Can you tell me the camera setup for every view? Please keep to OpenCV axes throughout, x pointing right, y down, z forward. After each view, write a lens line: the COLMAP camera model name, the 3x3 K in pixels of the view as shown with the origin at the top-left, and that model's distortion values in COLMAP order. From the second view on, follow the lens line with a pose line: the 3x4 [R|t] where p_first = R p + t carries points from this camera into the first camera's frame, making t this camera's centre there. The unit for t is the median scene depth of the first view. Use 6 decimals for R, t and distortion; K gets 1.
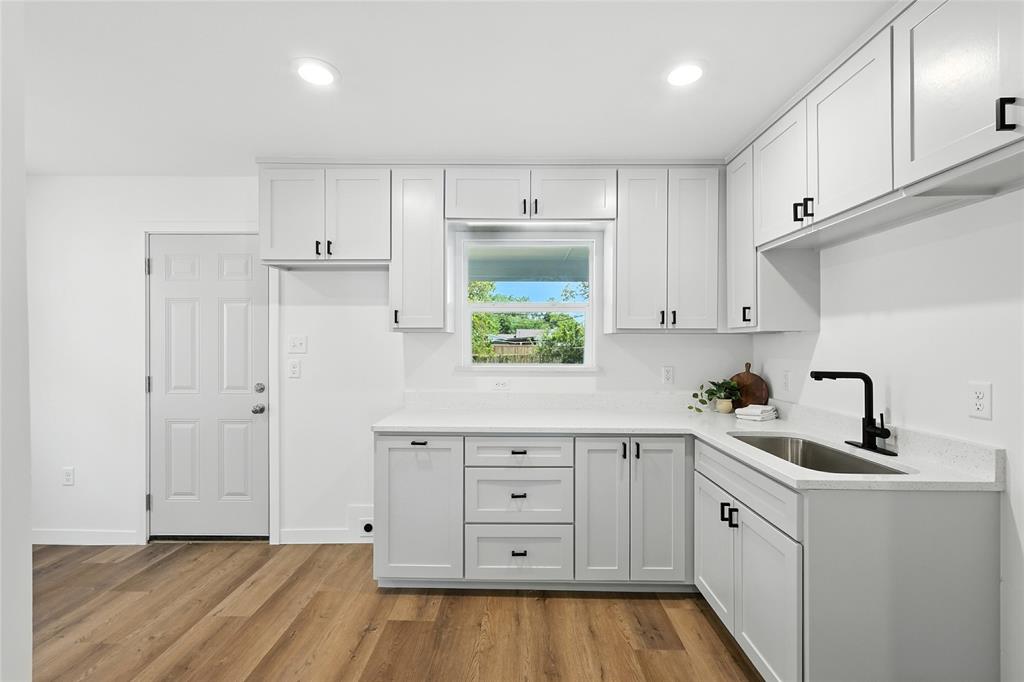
lens RADIAL K [[448.7, 0, 513.7], [0, 448.7, 340.3], [0, 0, 1]] dist [0.001092, 0.000027]
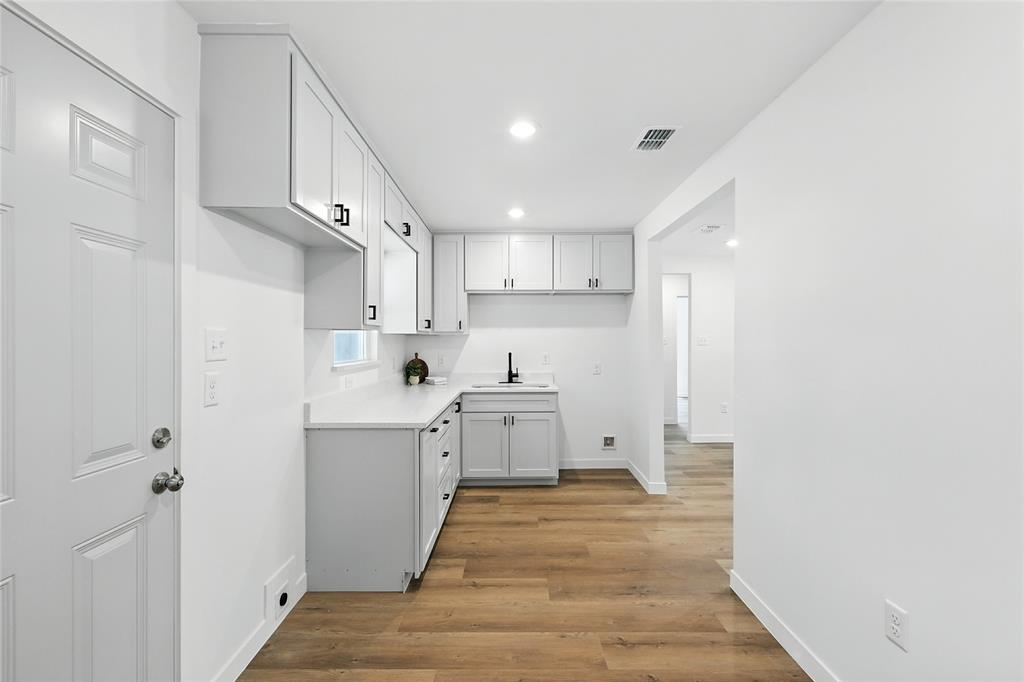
lens RADIAL K [[448.7, 0, 513.6], [0, 448.7, 339.9], [0, 0, 1]] dist [0.001092, 0.000027]
pose [[-0.022710, 0.001203, 0.999741, -1.458560], [-0.000917, 0.999999, -0.001224, 0.003858], [-0.999742, -0.000945, -0.022709, 0.898589]]
